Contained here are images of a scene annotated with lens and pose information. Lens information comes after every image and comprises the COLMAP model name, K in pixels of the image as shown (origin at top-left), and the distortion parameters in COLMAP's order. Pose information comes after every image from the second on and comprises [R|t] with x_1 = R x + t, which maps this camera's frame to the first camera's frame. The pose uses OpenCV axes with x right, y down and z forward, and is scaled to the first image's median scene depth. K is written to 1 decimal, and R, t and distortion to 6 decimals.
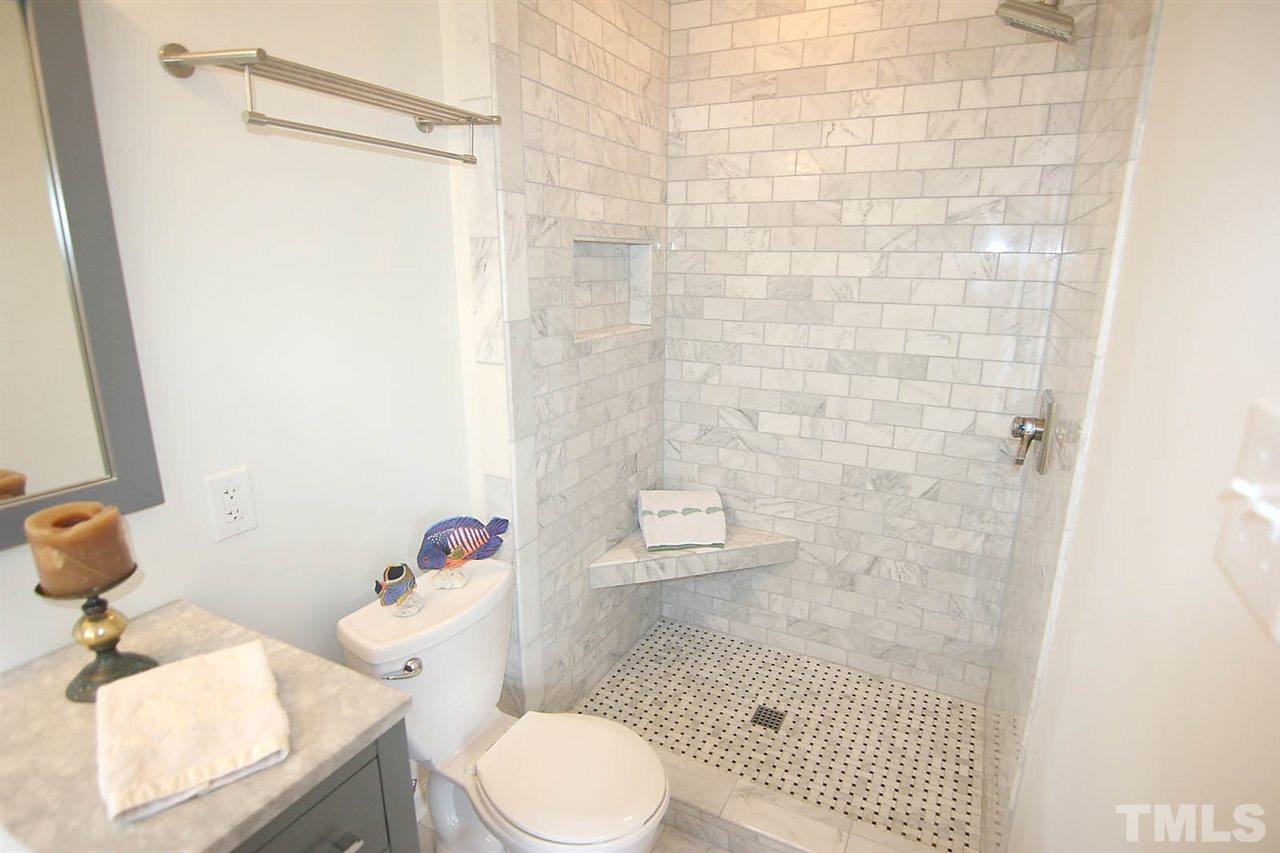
lens RADIAL K [[648.1, 0, 646.1], [0, 648.1, 435.6], [0, 0, 1]] dist [-0.002301, -0.012561]
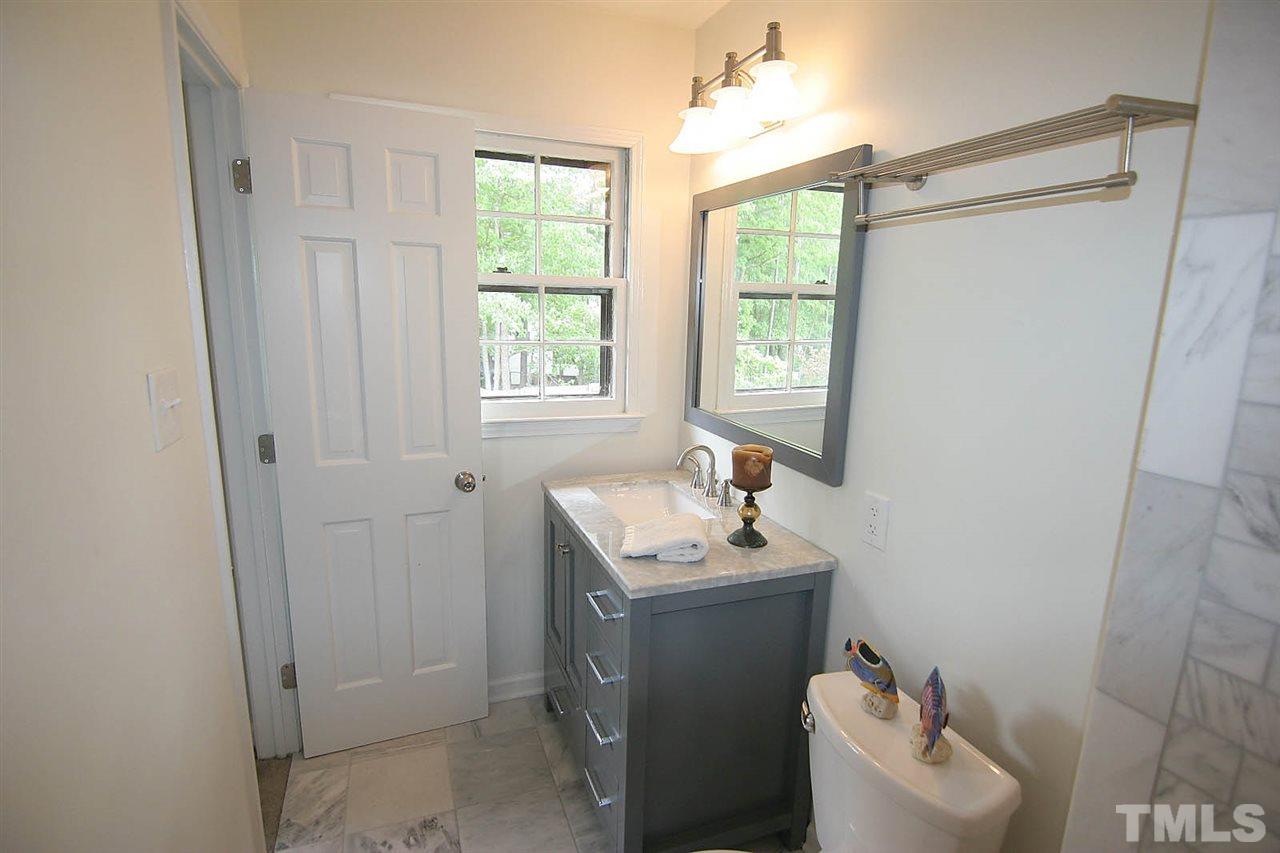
lens RADIAL K [[648.1, 0, 646.1], [0, 648.1, 435.6], [0, 0, 1]] dist [-0.002301, -0.012561]
pose [[-0.664319, 0.118470, -0.738001, 0.477554], [-0.239391, 0.901626, 0.360226, -0.330632], [0.708077, 0.415976, -0.570606, 1.143809]]
